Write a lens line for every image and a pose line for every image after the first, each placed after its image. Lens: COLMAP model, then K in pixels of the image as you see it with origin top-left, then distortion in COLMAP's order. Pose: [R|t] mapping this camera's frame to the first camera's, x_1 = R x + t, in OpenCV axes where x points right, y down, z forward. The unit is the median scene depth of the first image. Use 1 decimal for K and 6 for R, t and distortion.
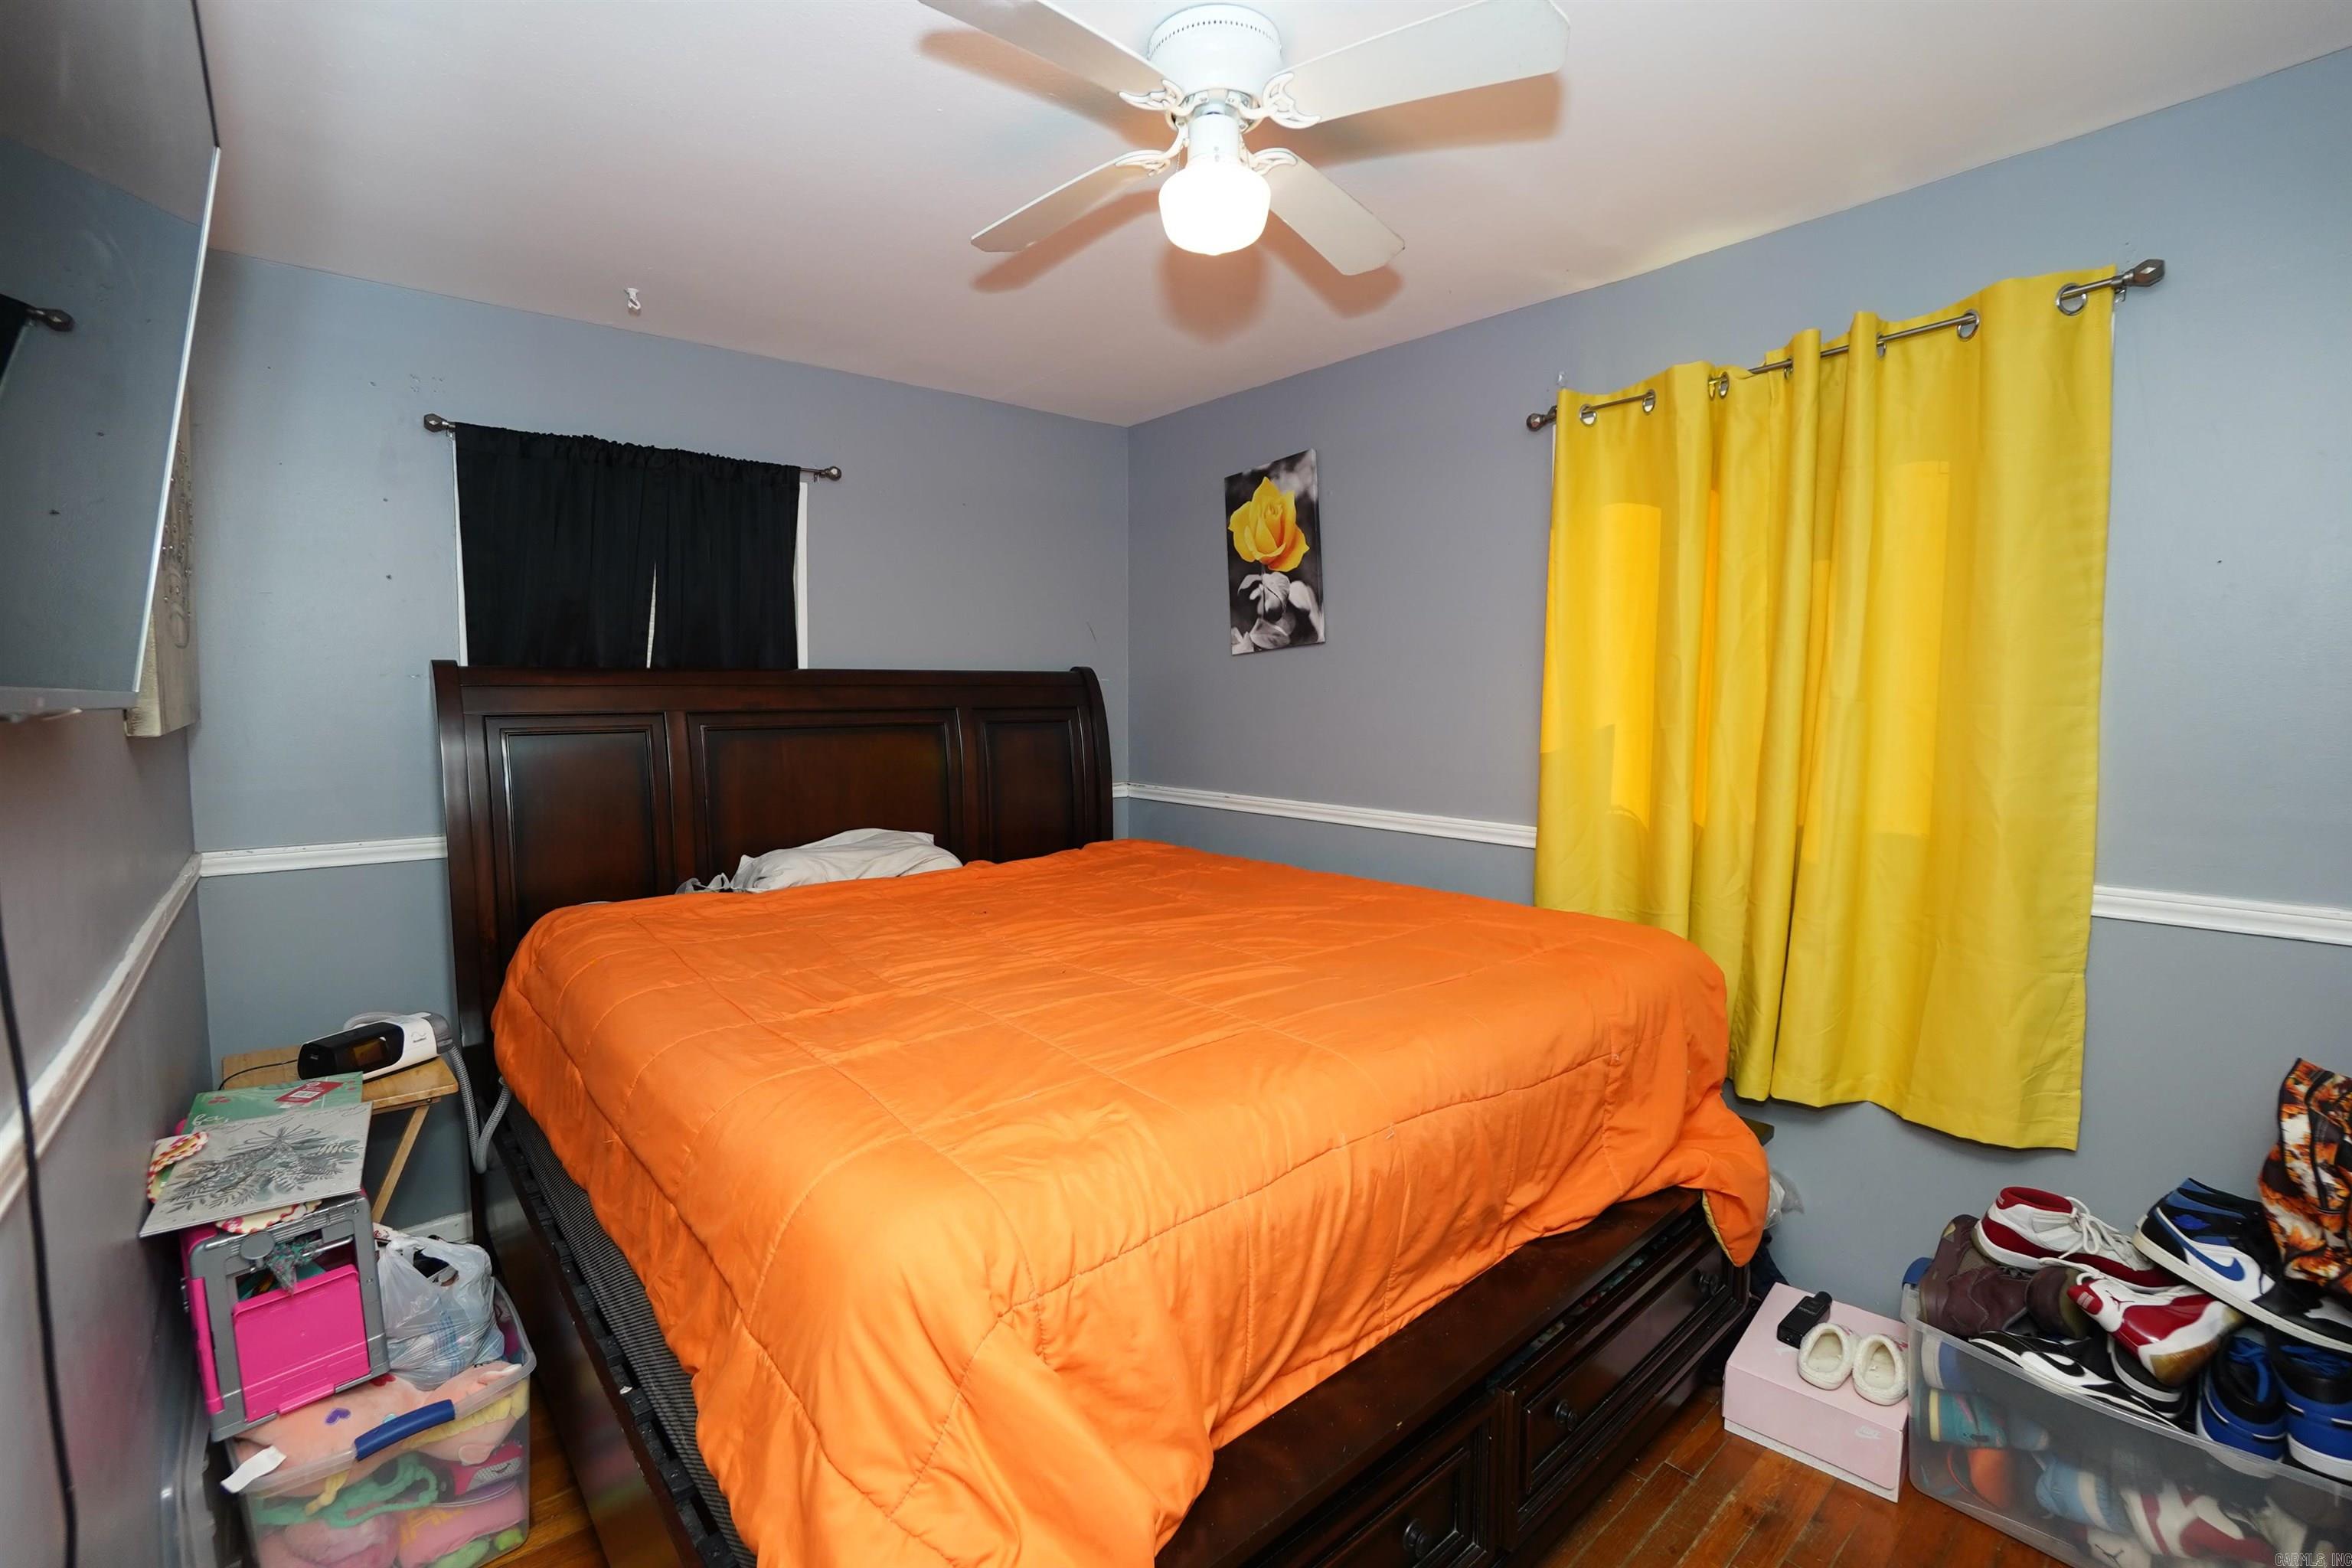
lens RADIAL K [[1047.2, 0, 1138.0], [0, 1047.2, 776.2], [0, 0, 1]] dist [-0.065026, 0.023594]
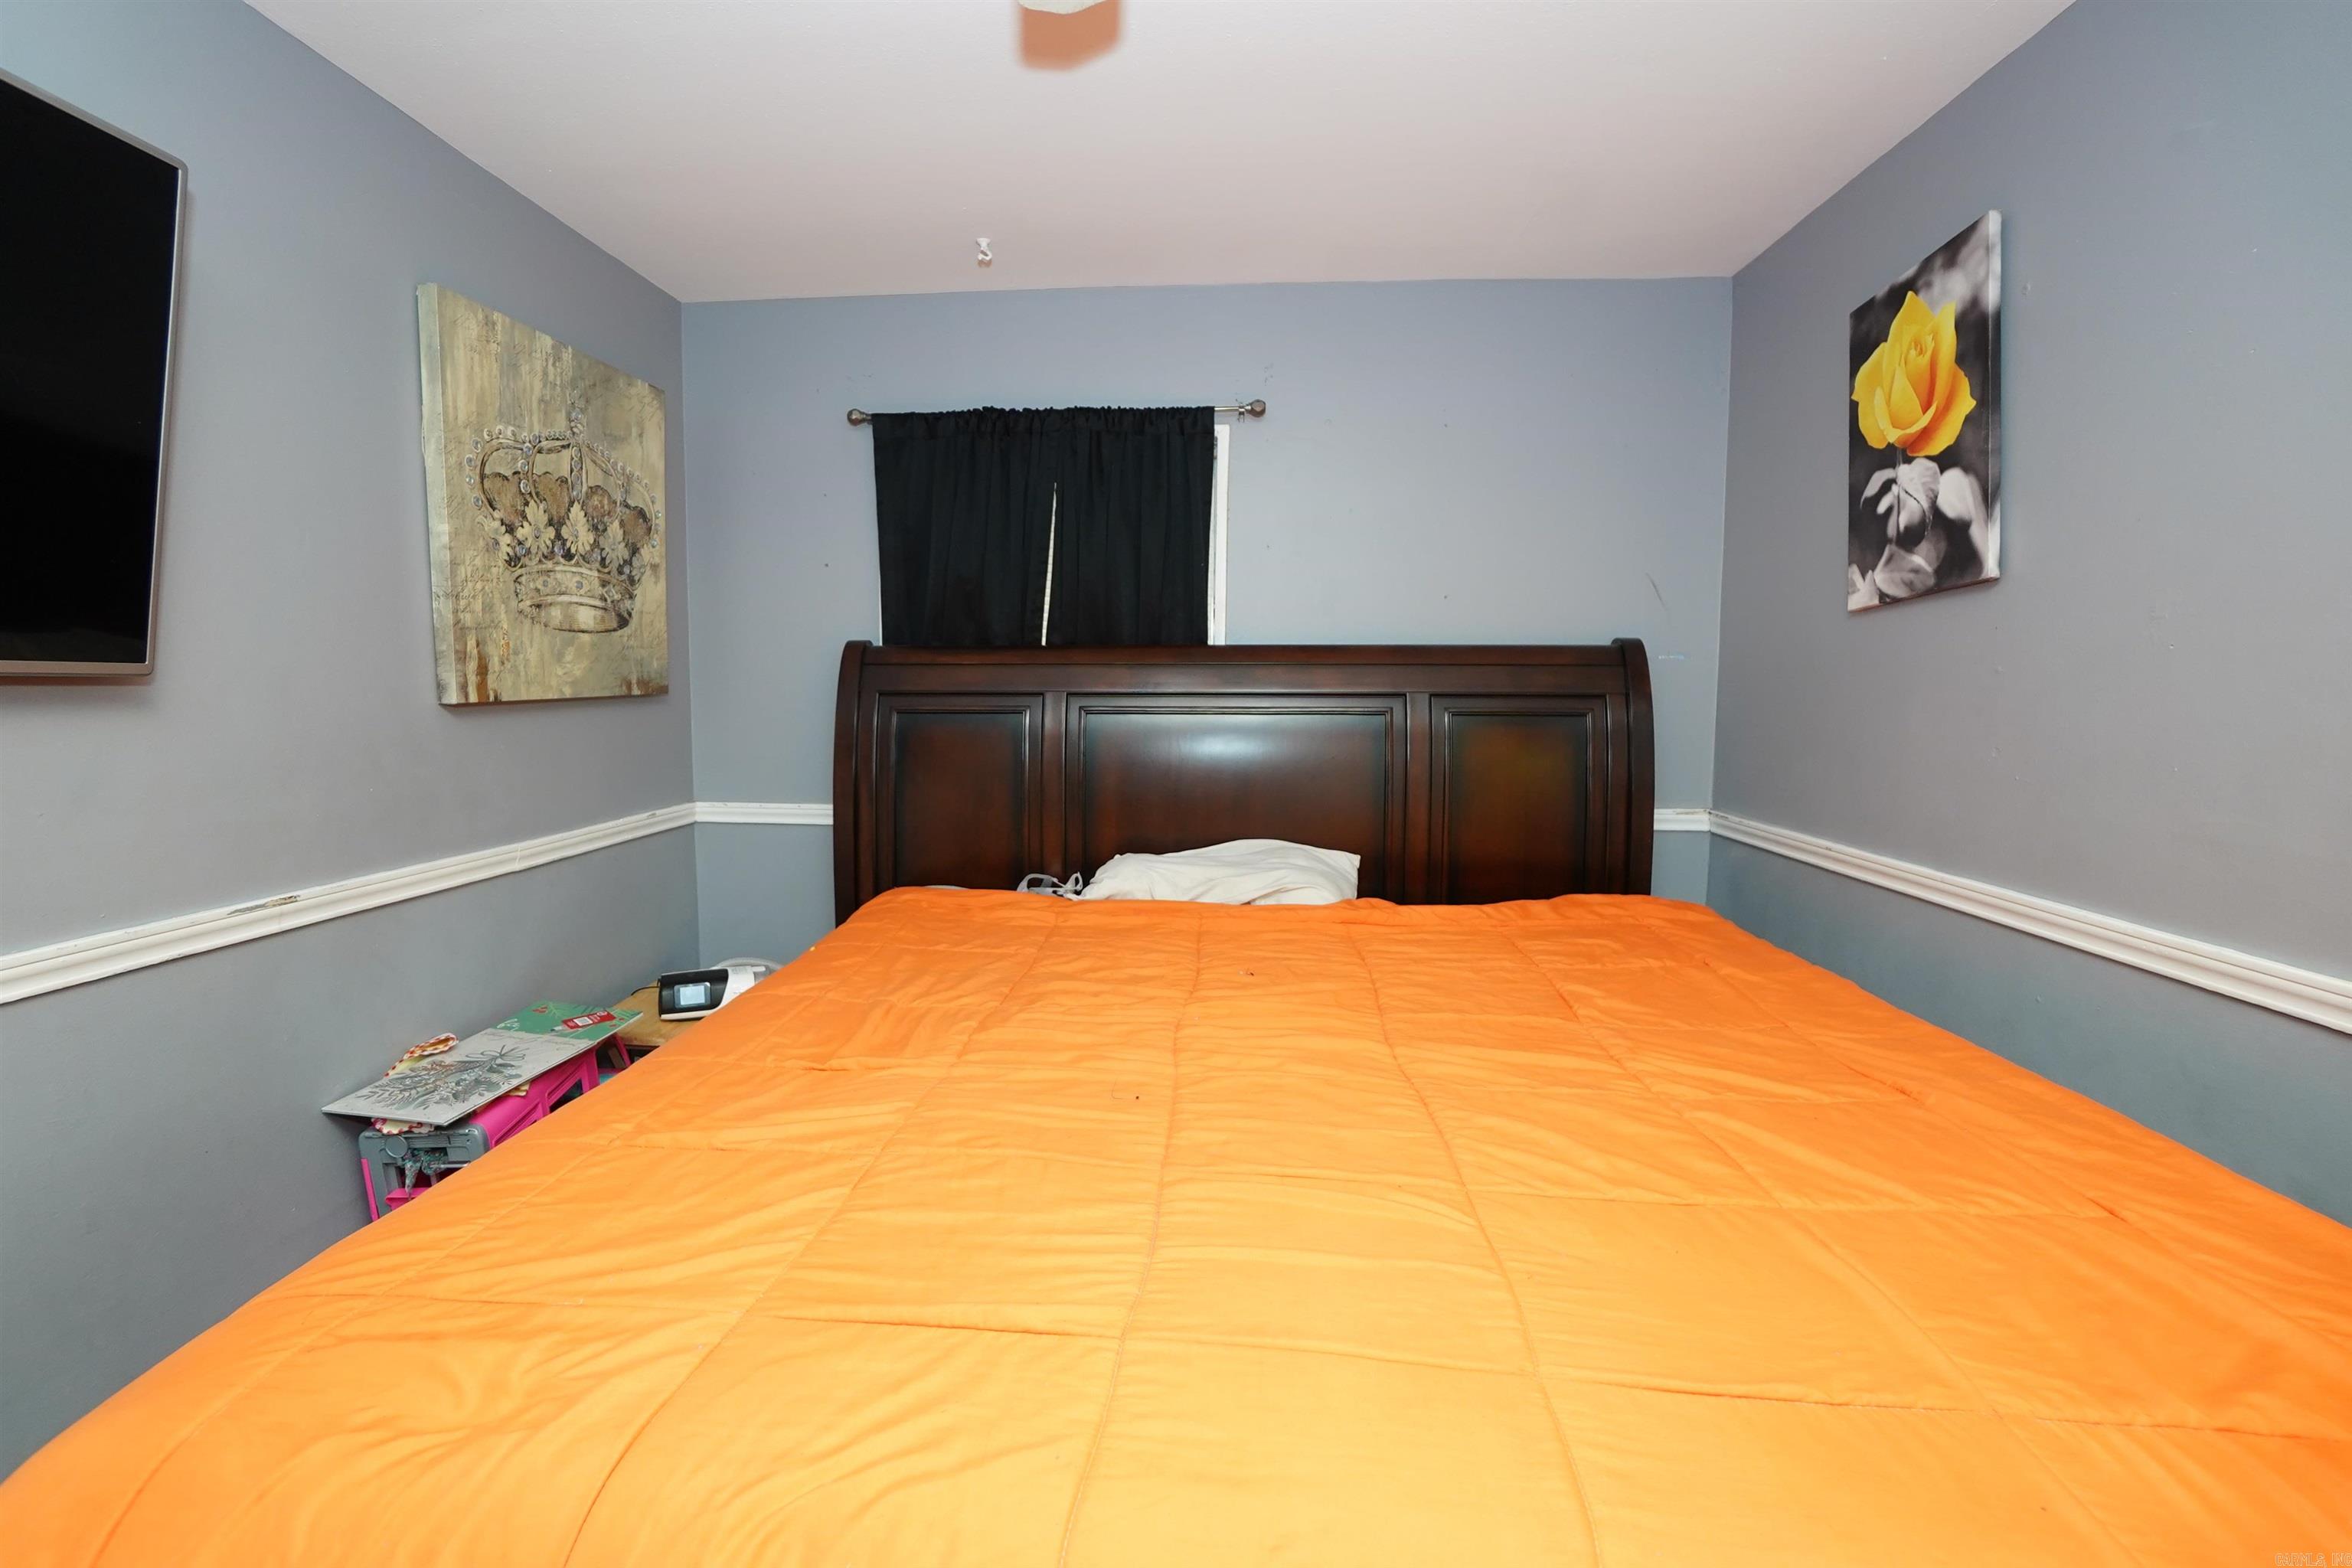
lens RADIAL K [[1047.2, 0, 1138.0], [0, 1047.2, 776.2], [0, 0, 1]] dist [-0.065026, 0.023594]
pose [[0.715456, 0.065639, -0.695568, 0.223773], [-0.058359, 0.997712, 0.034124, -0.020193], [0.696216, 0.016179, 0.717650, 0.326134]]
